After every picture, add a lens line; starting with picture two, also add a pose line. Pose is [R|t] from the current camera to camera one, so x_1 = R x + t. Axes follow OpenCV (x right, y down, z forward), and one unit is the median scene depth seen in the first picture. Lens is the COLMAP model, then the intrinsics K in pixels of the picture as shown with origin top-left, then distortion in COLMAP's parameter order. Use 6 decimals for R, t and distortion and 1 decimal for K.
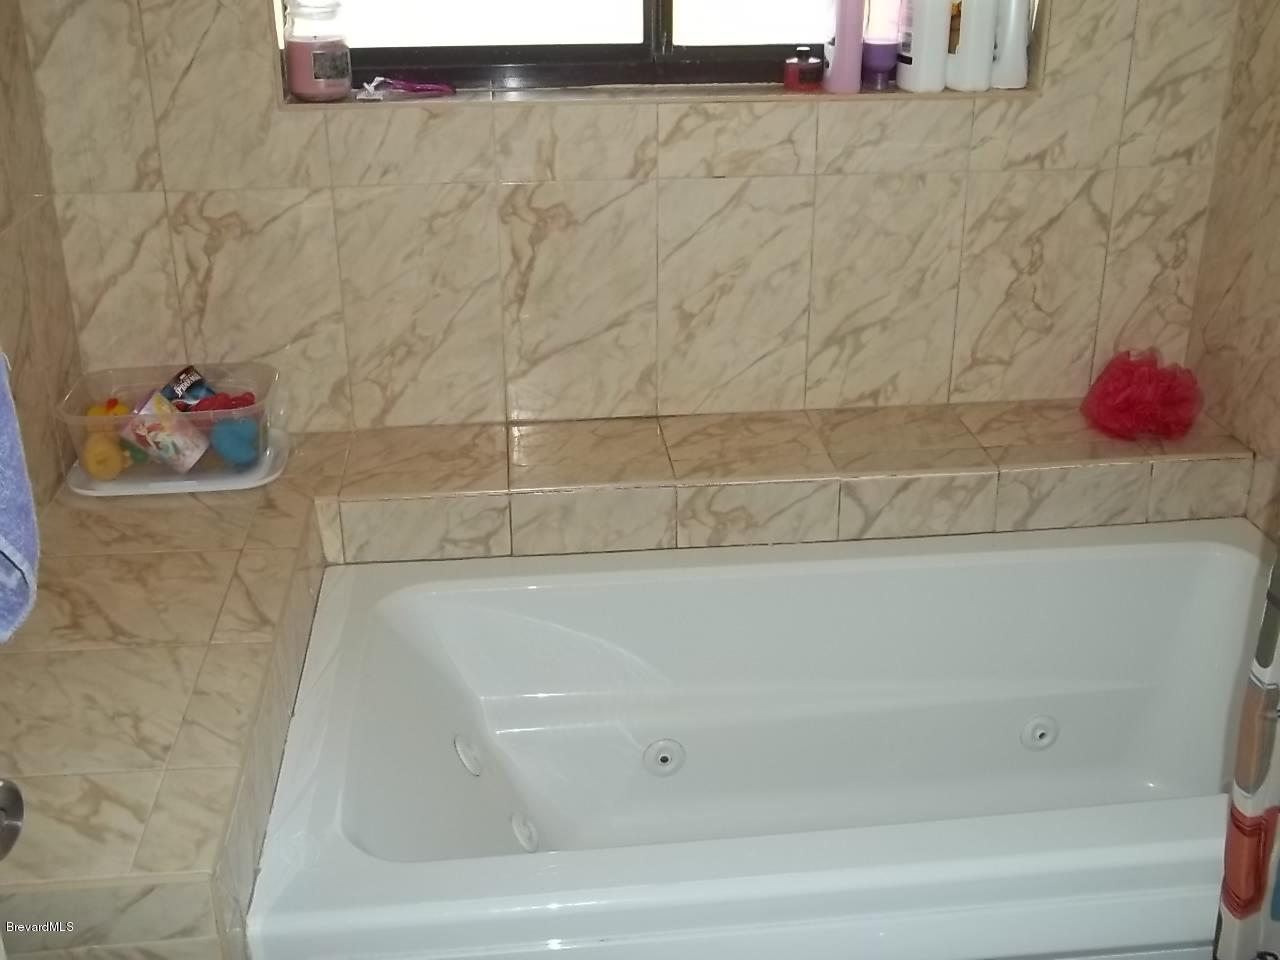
lens RADIAL K [[1389.3, 0, 640.0], [0, 1389.3, 480.0], [0, 0, 1]] dist [-0.069929, 0.118238]
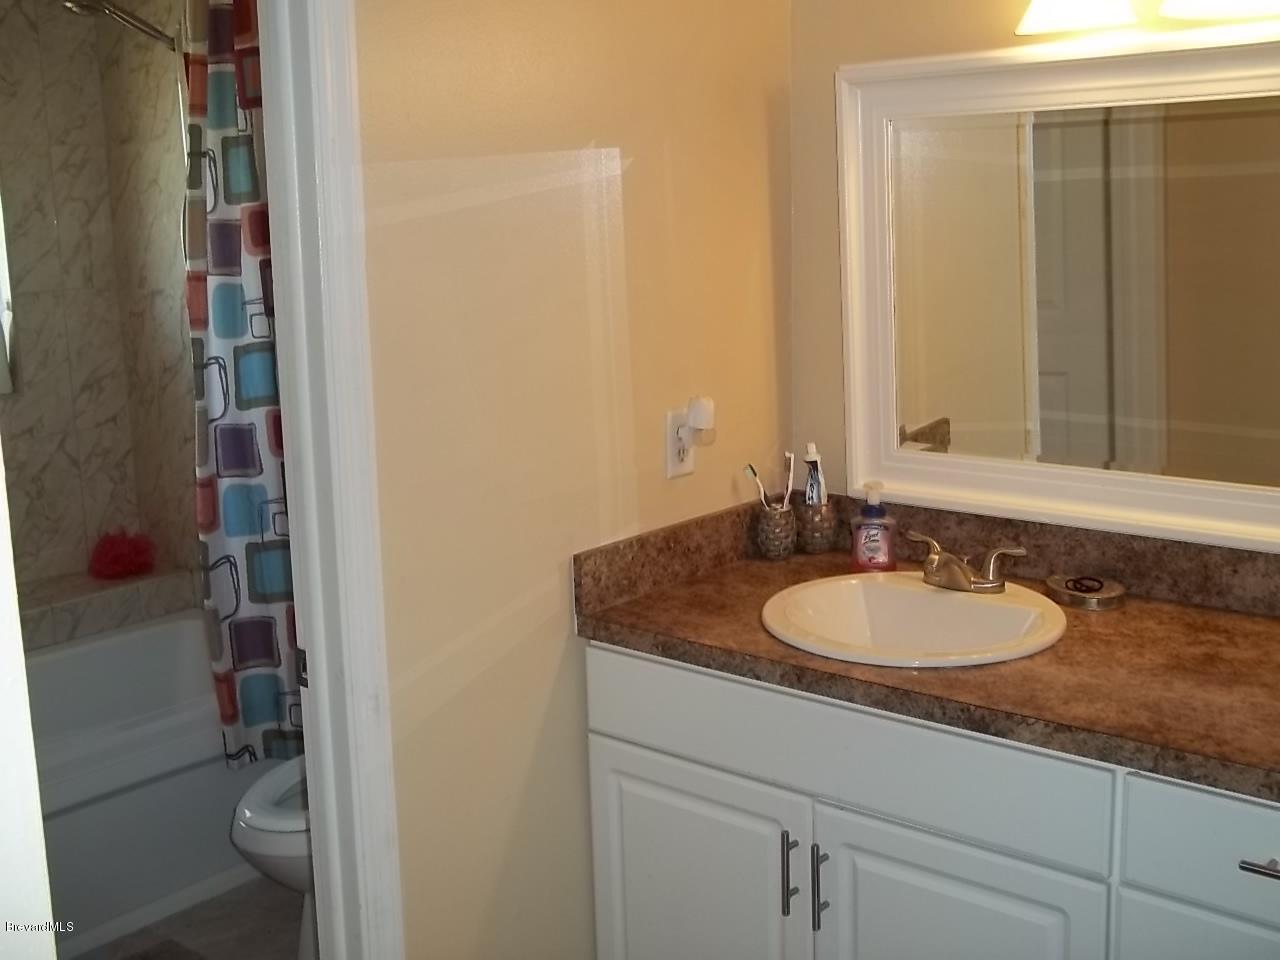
lens RADIAL K [[1389.3, 0, 640.0], [0, 1389.3, 480.0], [0, 0, 1]] dist [-0.069929, 0.118238]
pose [[0.718183, -0.129896, 0.683622, -0.342694], [0.303573, 0.942491, -0.139836, 0.292969], [-0.626144, 0.307957, 0.716314, -0.680975]]
